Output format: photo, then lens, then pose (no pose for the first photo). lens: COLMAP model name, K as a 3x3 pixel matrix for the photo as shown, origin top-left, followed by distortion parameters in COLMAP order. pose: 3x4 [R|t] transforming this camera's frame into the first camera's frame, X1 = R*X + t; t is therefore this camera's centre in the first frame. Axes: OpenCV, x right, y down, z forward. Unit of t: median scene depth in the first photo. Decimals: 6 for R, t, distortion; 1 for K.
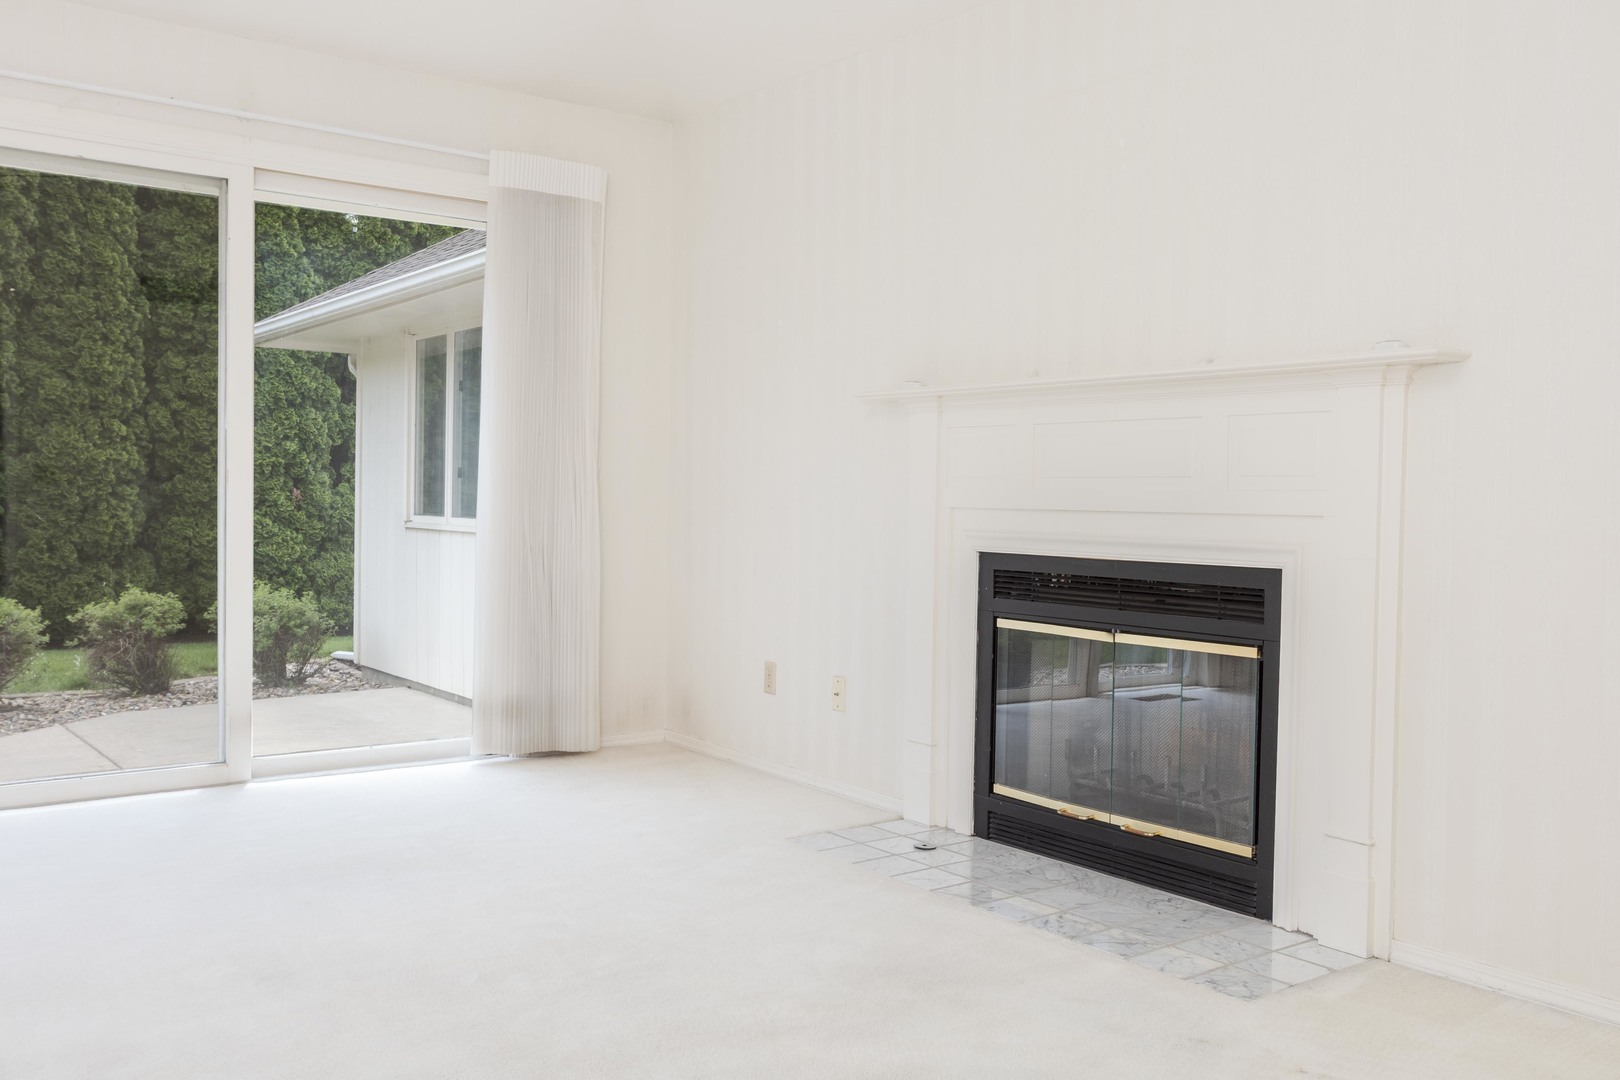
lens RADIAL K [[1370.1, 0, 815.3], [0, 1370.1, 537.1], [0, 0, 1]] dist [0.047983, -0.002403]
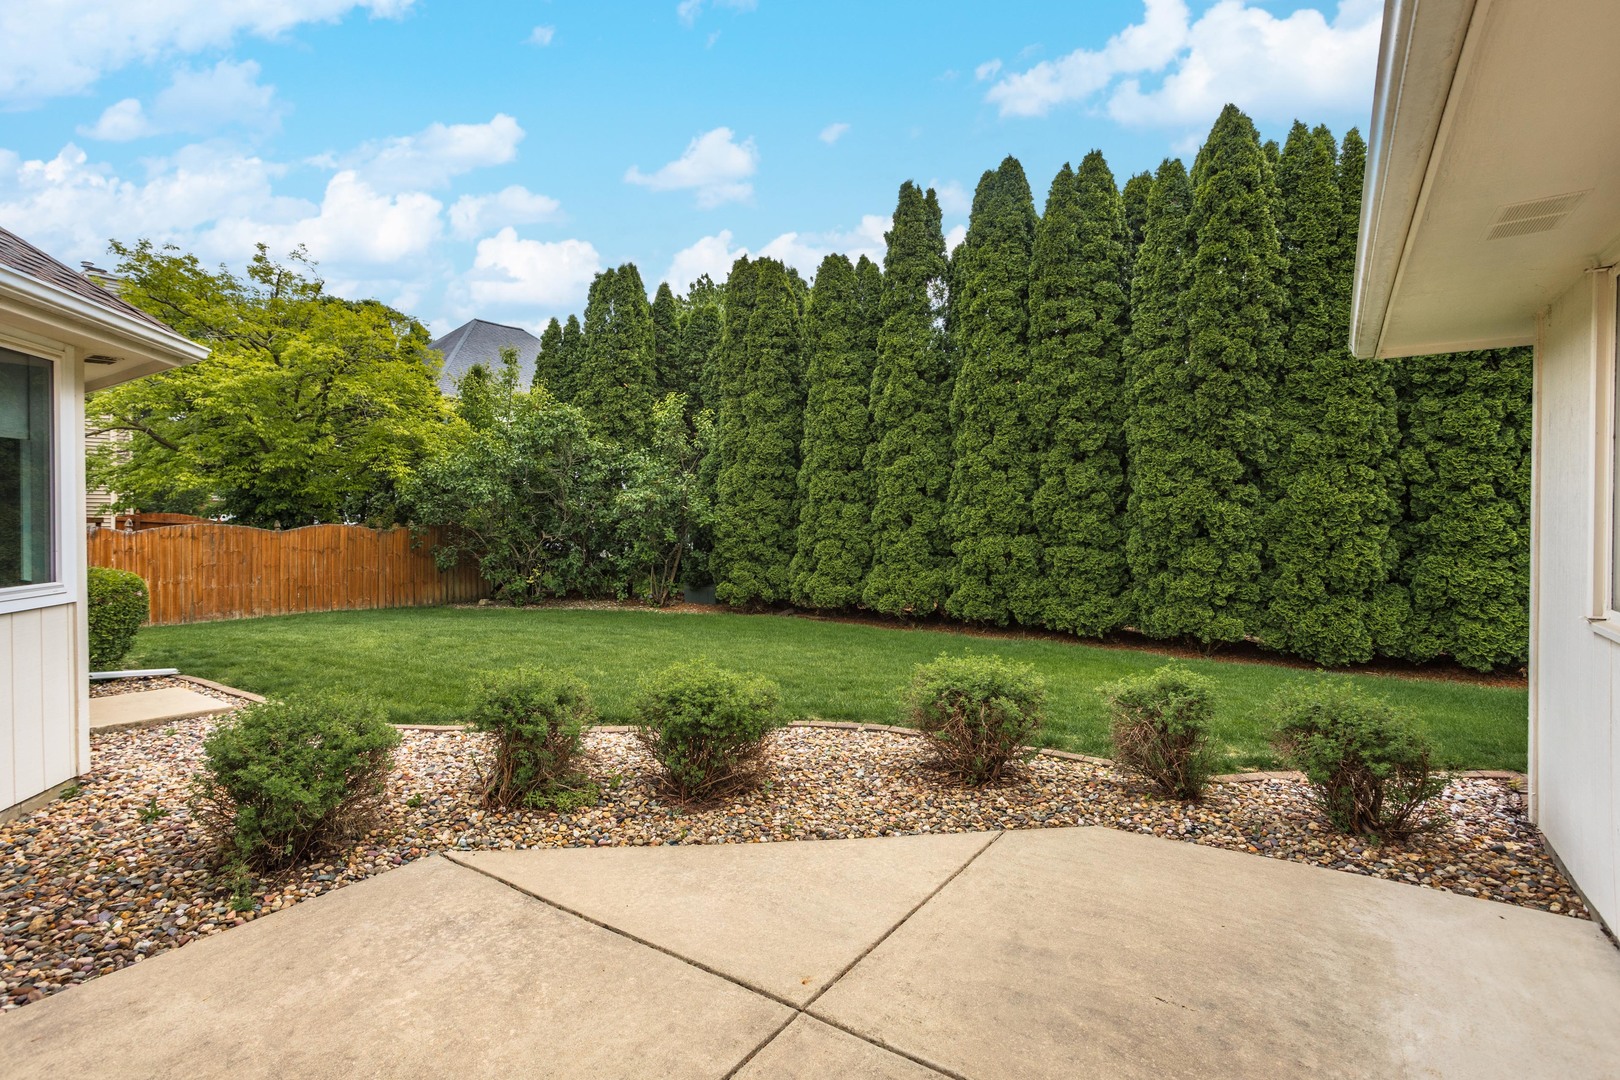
lens RADIAL K [[801.8, 0, 780.4], [0, 801.8, 513.9], [0, 0, 1]] dist [-0.002263, 0.008128]
pose [[0.337262, -0.014420, -0.941300, -0.066299], [-0.022736, 0.999466, -0.023457, -0.021580], [0.941136, 0.029312, 0.336754, 0.359609]]
